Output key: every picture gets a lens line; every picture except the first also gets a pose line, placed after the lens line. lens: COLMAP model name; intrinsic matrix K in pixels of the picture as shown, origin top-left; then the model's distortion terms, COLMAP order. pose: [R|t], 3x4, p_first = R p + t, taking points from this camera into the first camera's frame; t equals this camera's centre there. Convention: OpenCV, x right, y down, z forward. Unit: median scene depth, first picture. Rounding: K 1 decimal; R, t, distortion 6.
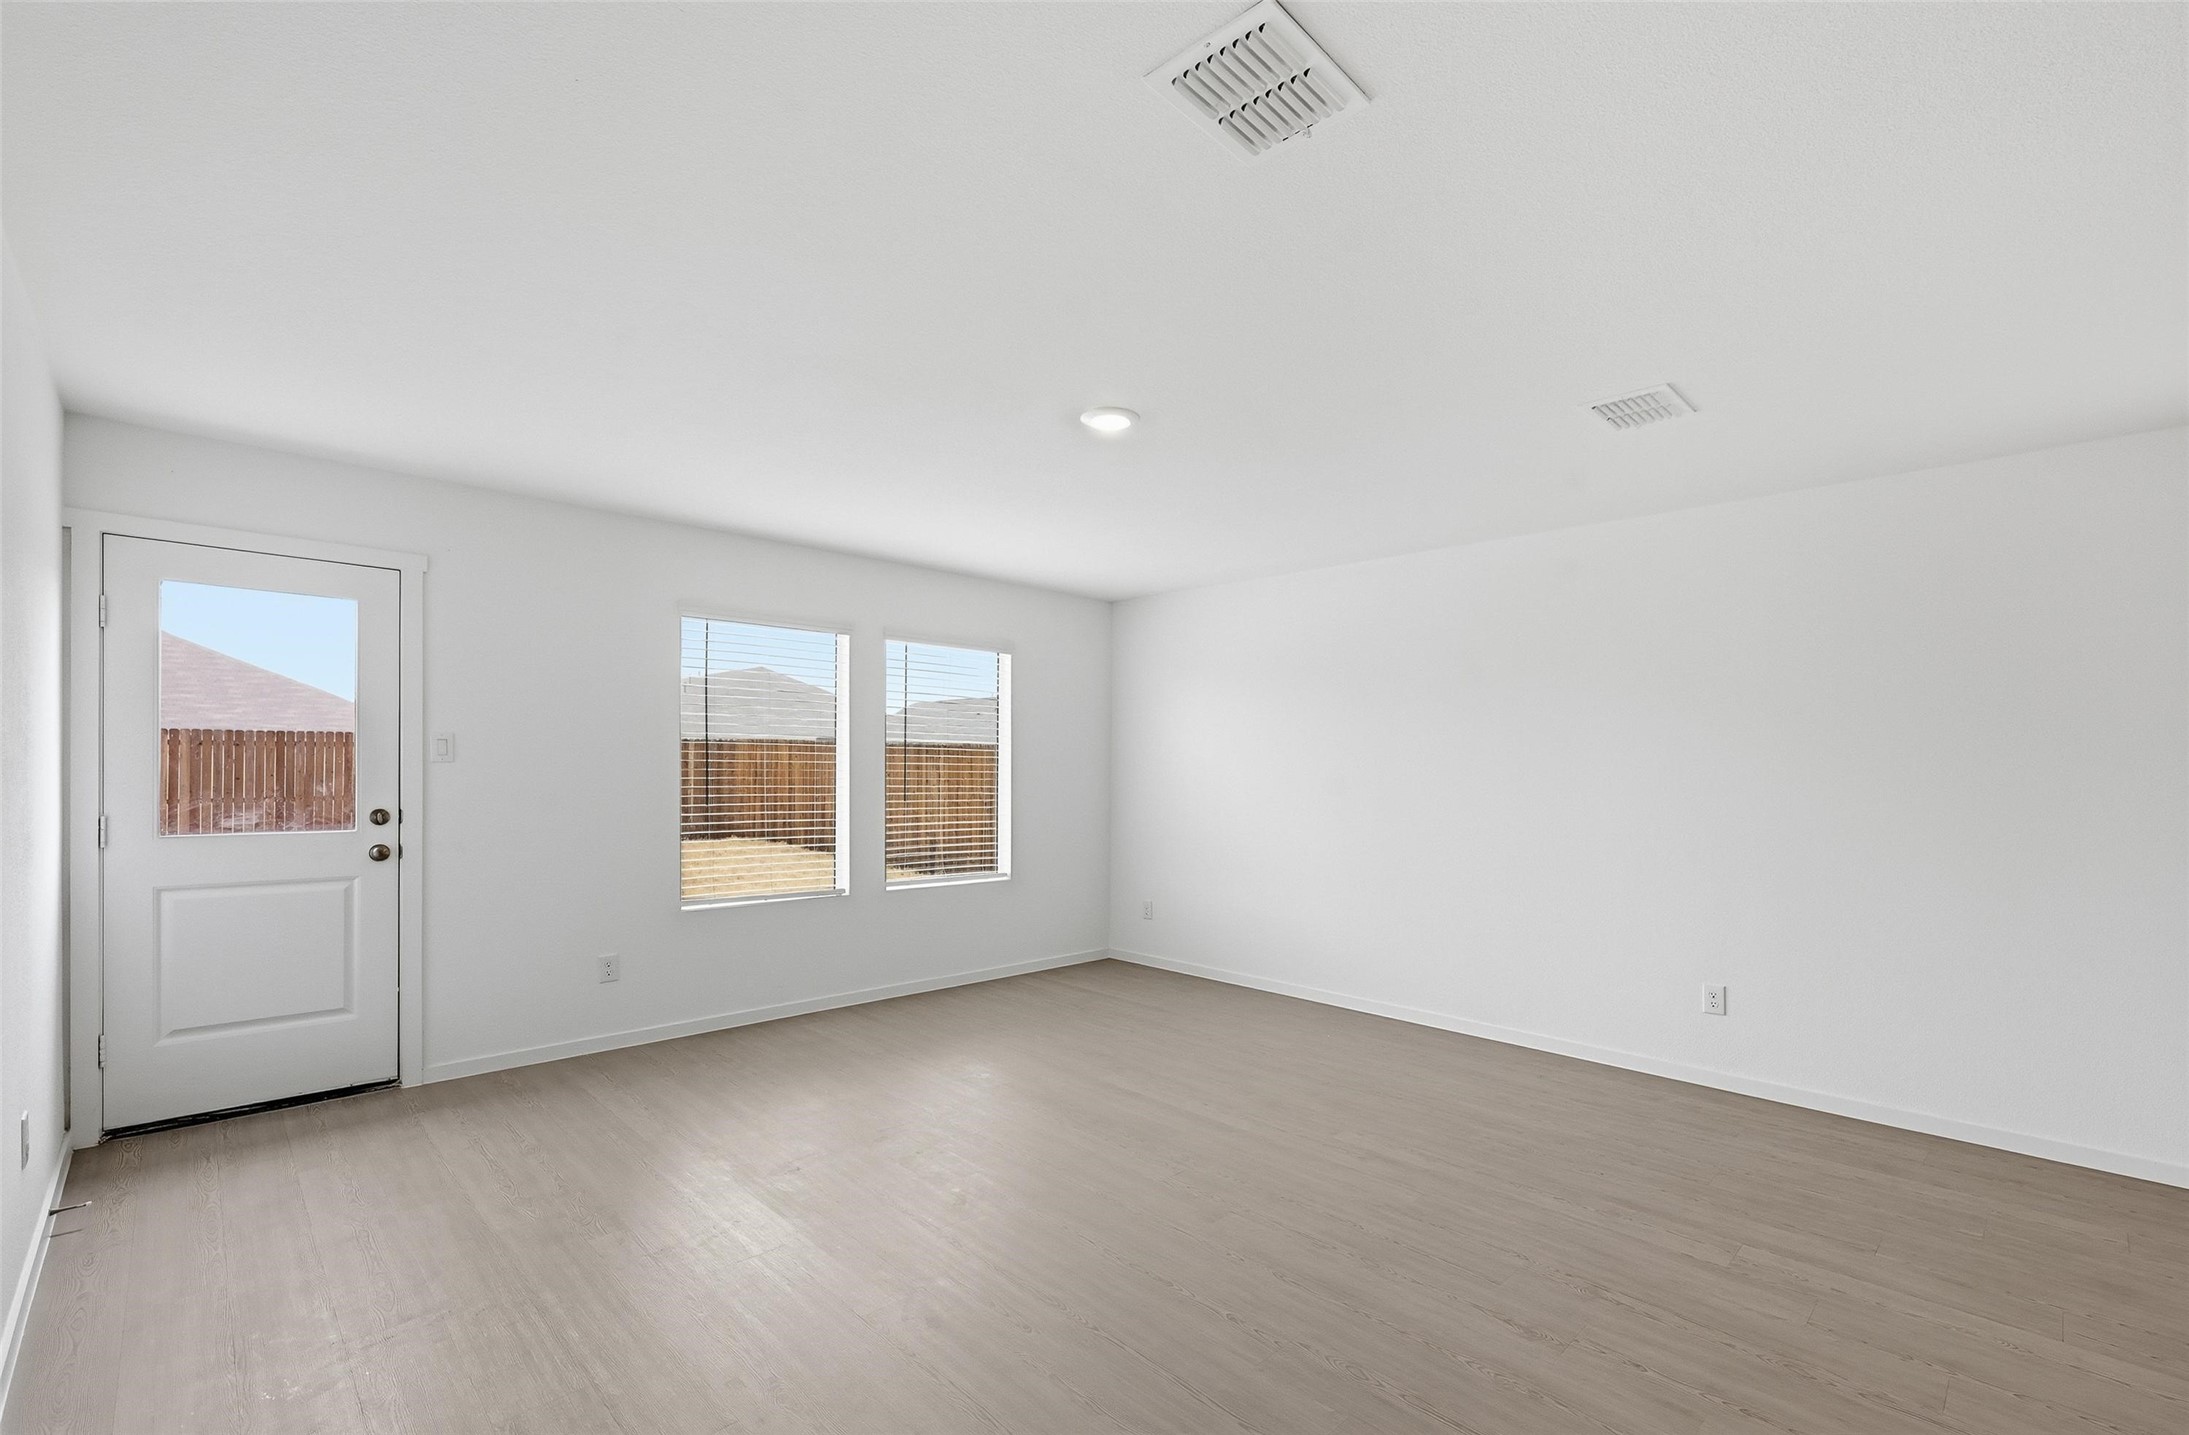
lens RADIAL K [[942.8, 0, 1126.7], [0, 942.8, 787.8], [0, 0, 1]] dist [0.000500, 0.000628]
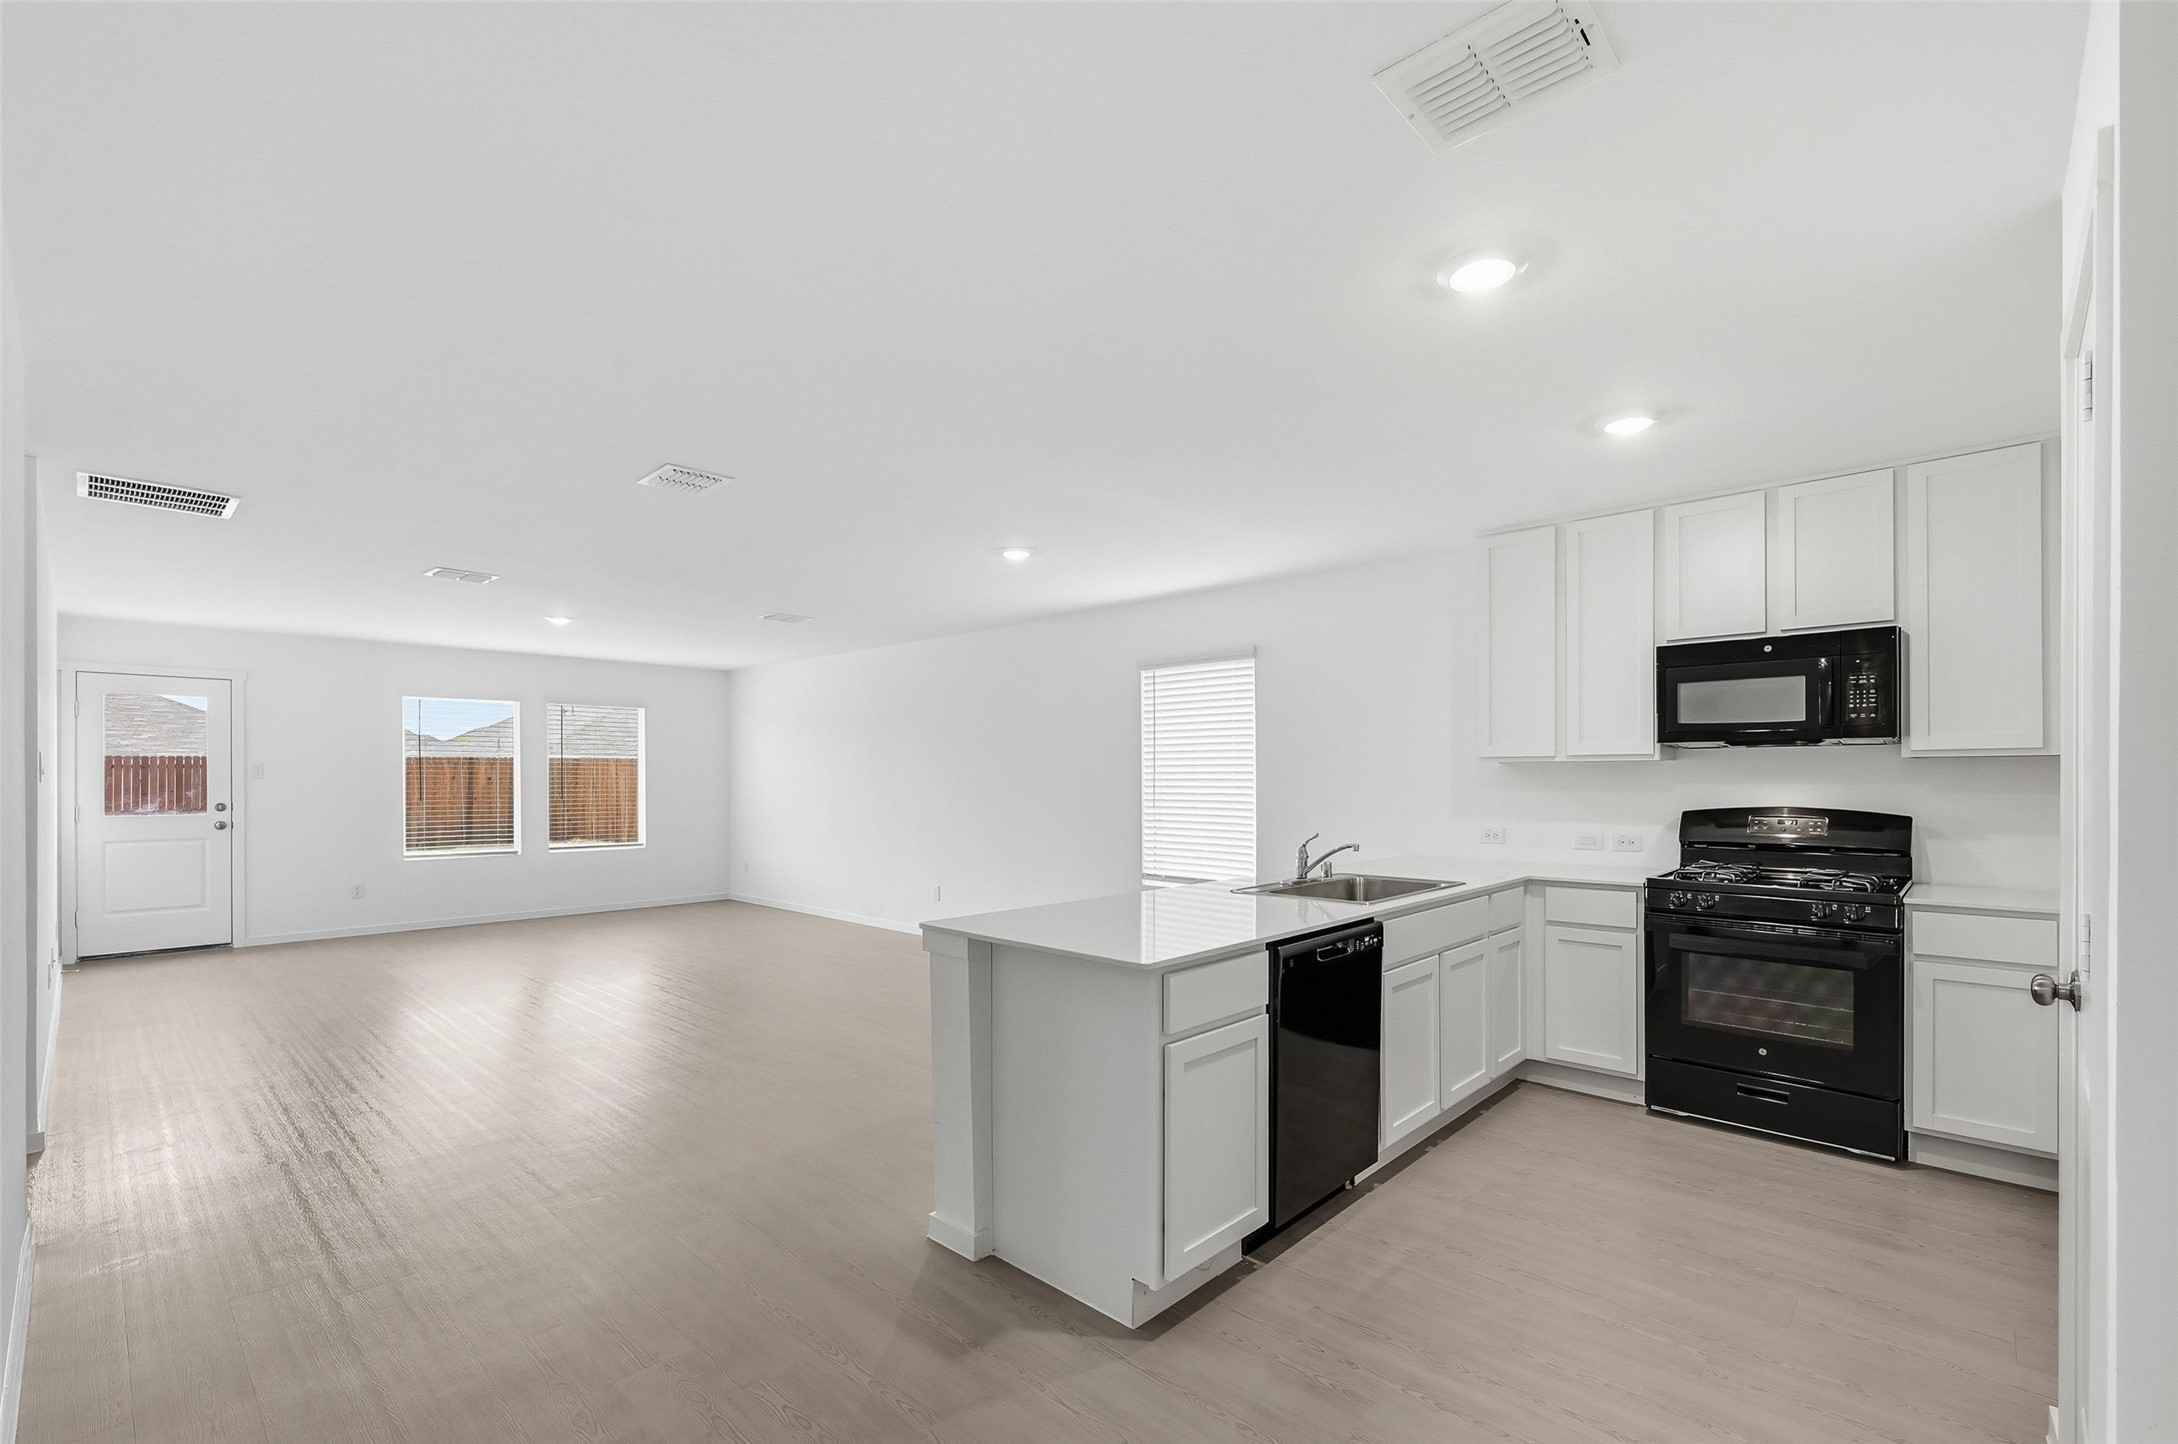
lens RADIAL K [[932.1, 0, 1113.3], [0, 932.1, 779.8], [0, 0, 1]] dist [-0.000599, -0.000667]
pose [[0.998596, -0.014228, 0.051023, 0.922798], [0.015103, 0.999745, -0.016815, 0.033126], [-0.050771, 0.017562, 0.998556, -0.984419]]
